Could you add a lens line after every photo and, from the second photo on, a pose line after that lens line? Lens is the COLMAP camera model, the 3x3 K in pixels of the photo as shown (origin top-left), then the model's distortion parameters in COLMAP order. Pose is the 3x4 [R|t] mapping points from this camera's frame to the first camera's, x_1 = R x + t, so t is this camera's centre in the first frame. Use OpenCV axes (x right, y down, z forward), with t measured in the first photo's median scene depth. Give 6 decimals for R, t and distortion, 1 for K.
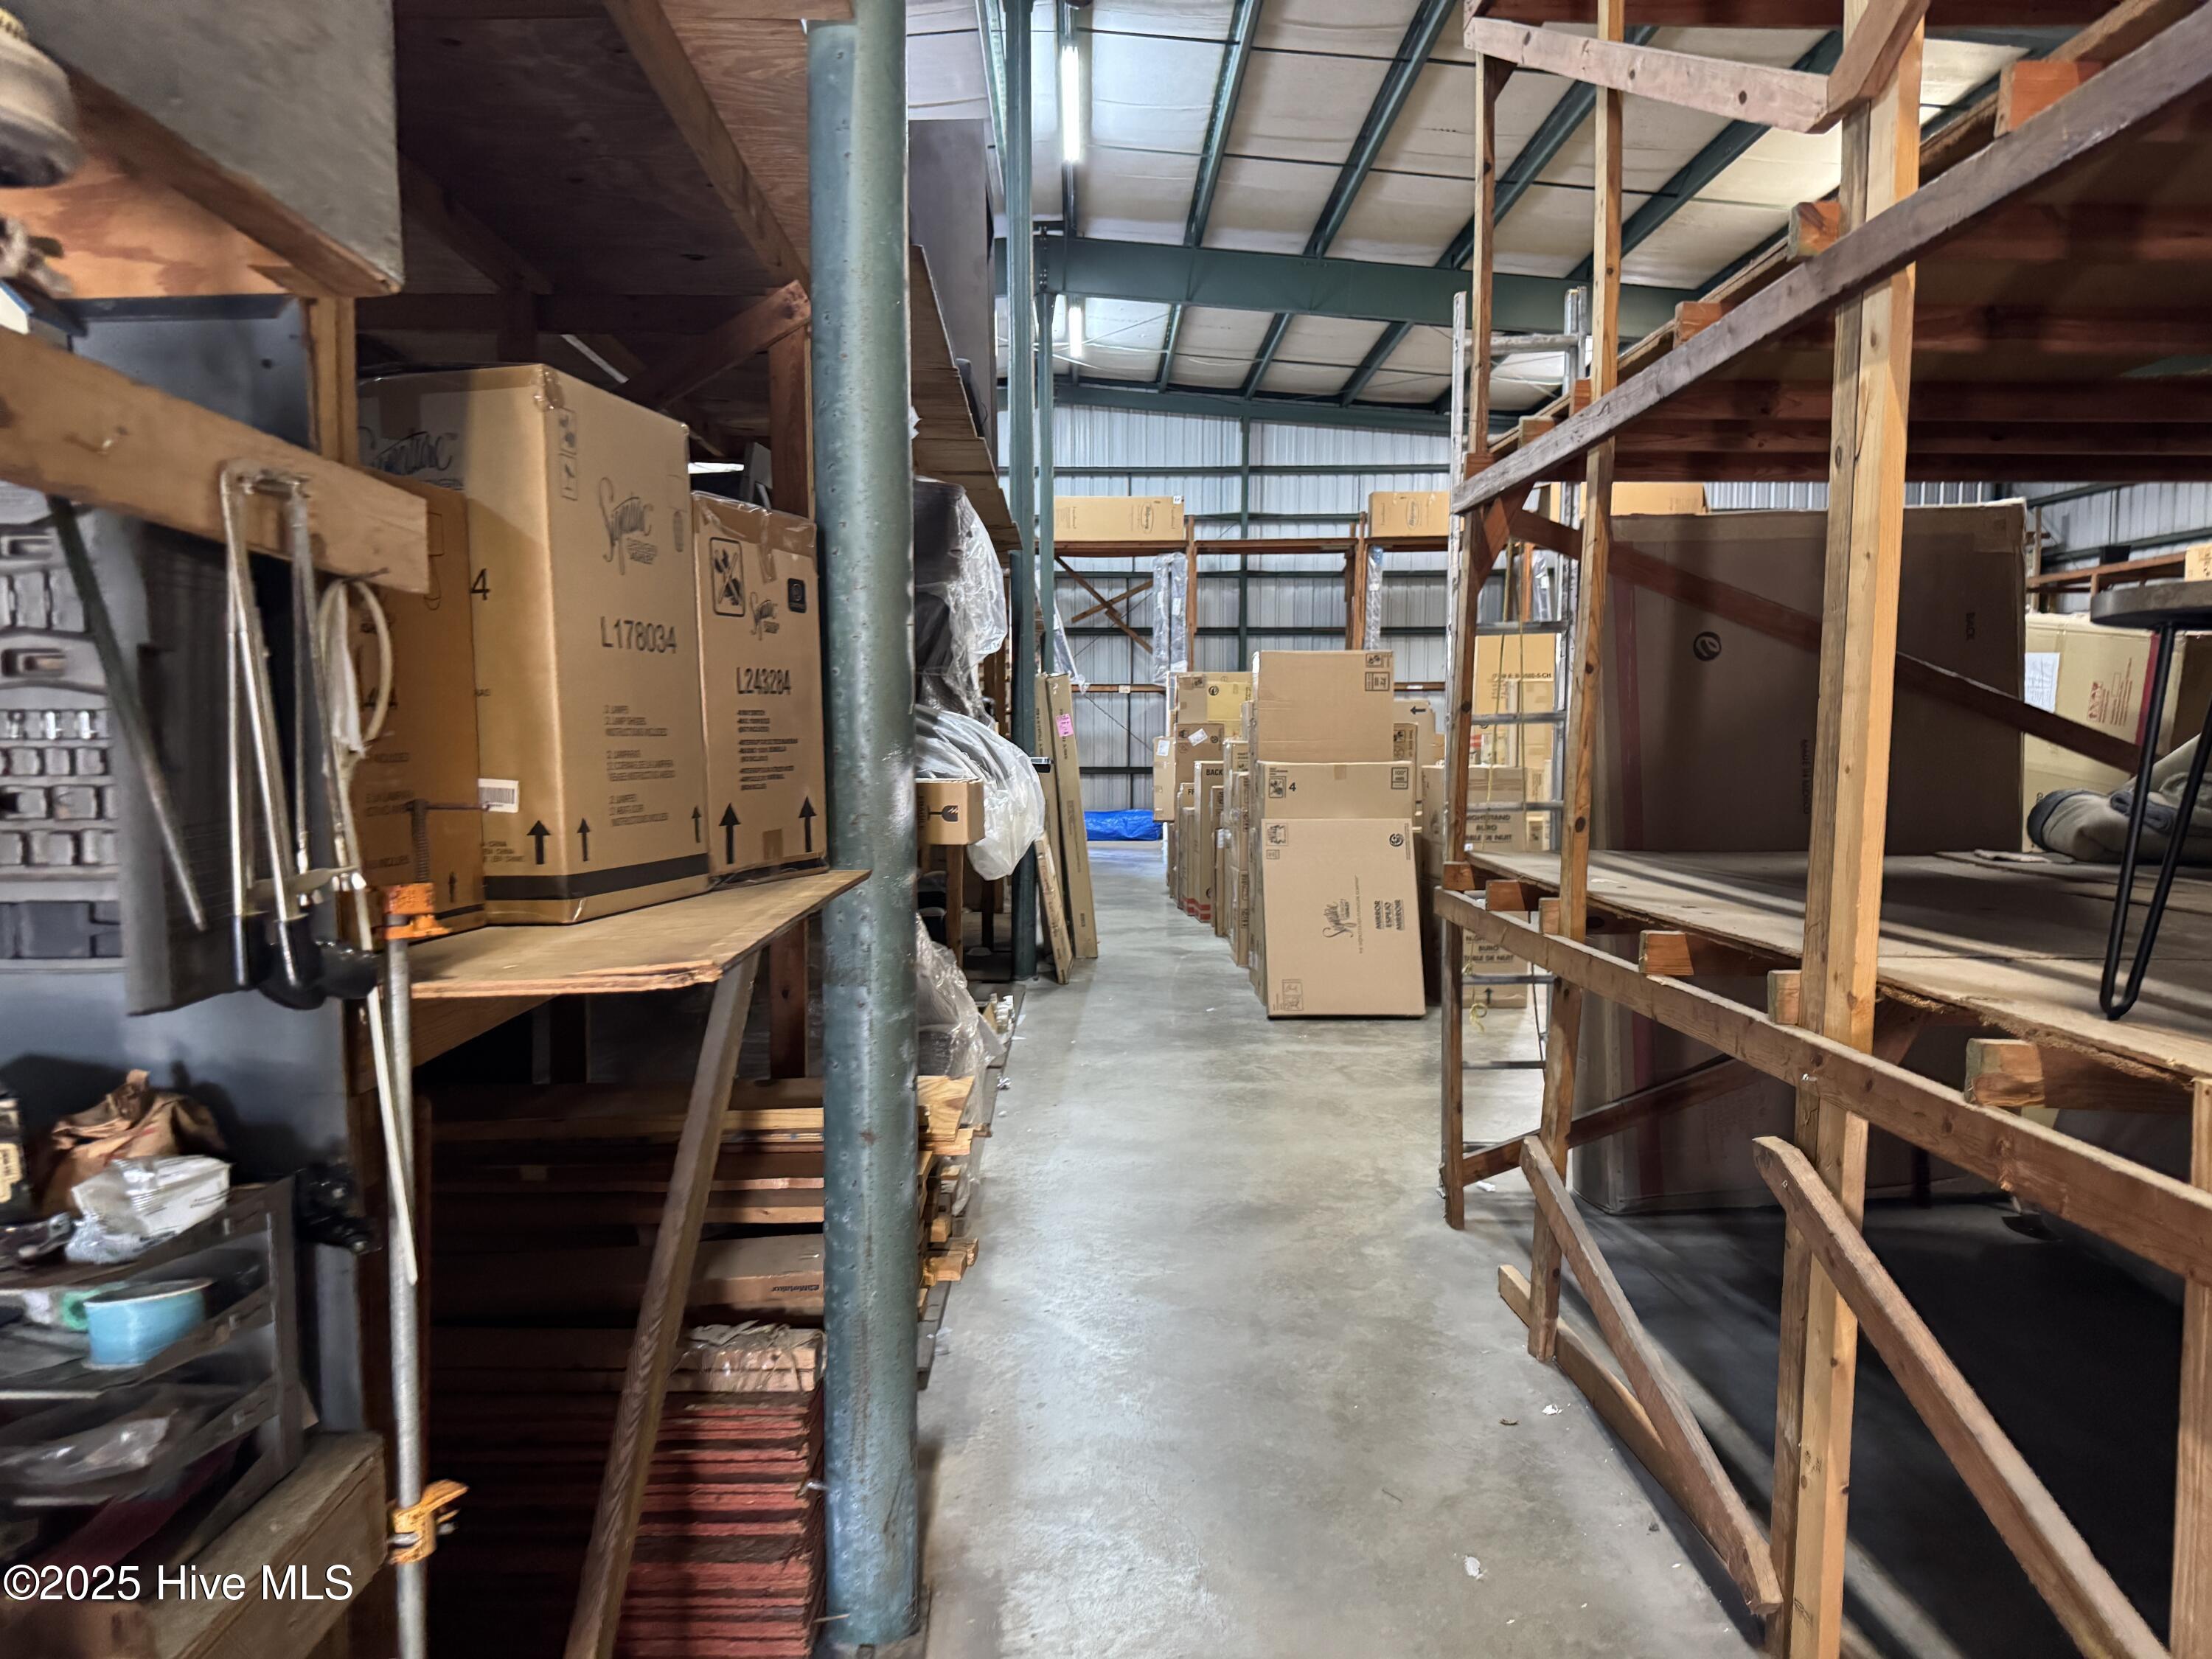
lens RADIAL K [[1542.6, 0, 1094.6], [0, 1542.6, 841.0], [0, 0, 1]] dist [0.039393, -0.052693]
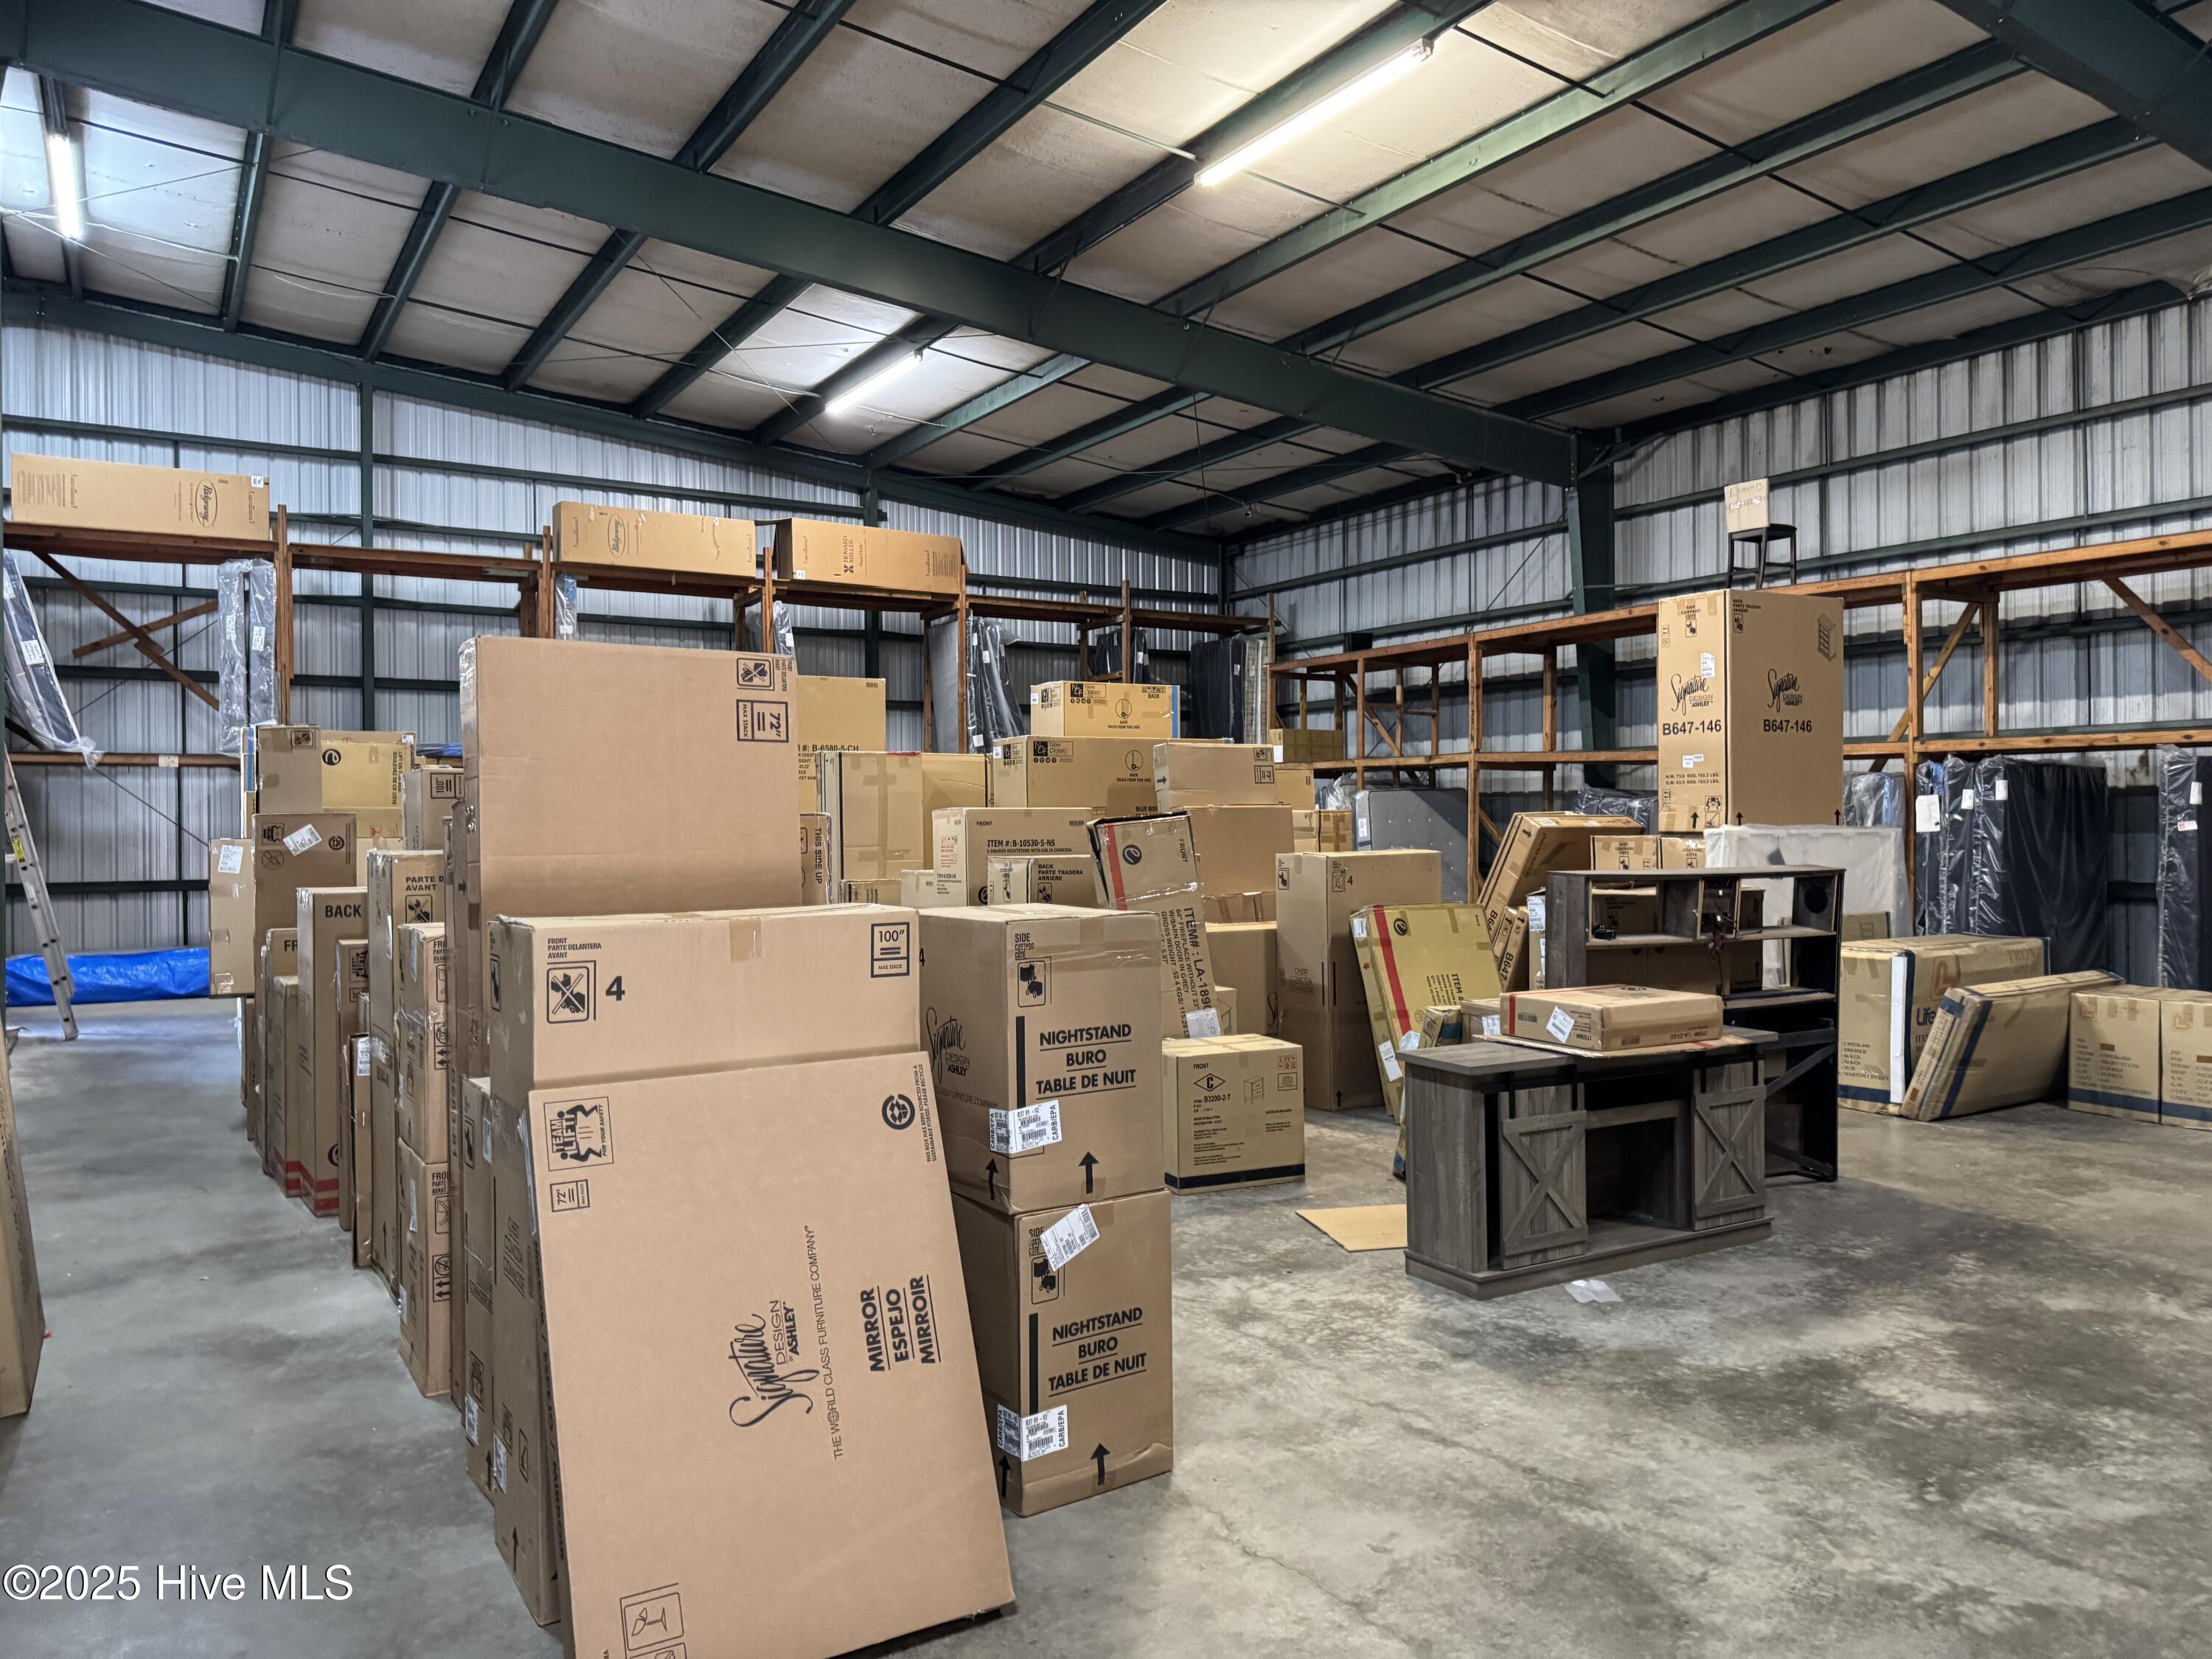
lens RADIAL K [[1542.6, 0, 1094.6], [0, 1542.6, 841.0], [0, 0, 1]] dist [0.039393, -0.052693]
pose [[0.856061, -0.008288, 0.516808, 0.014449], [0.038820, 0.998078, -0.048298, -0.018271], [-0.515414, 0.061409, 0.854738, 0.241751]]
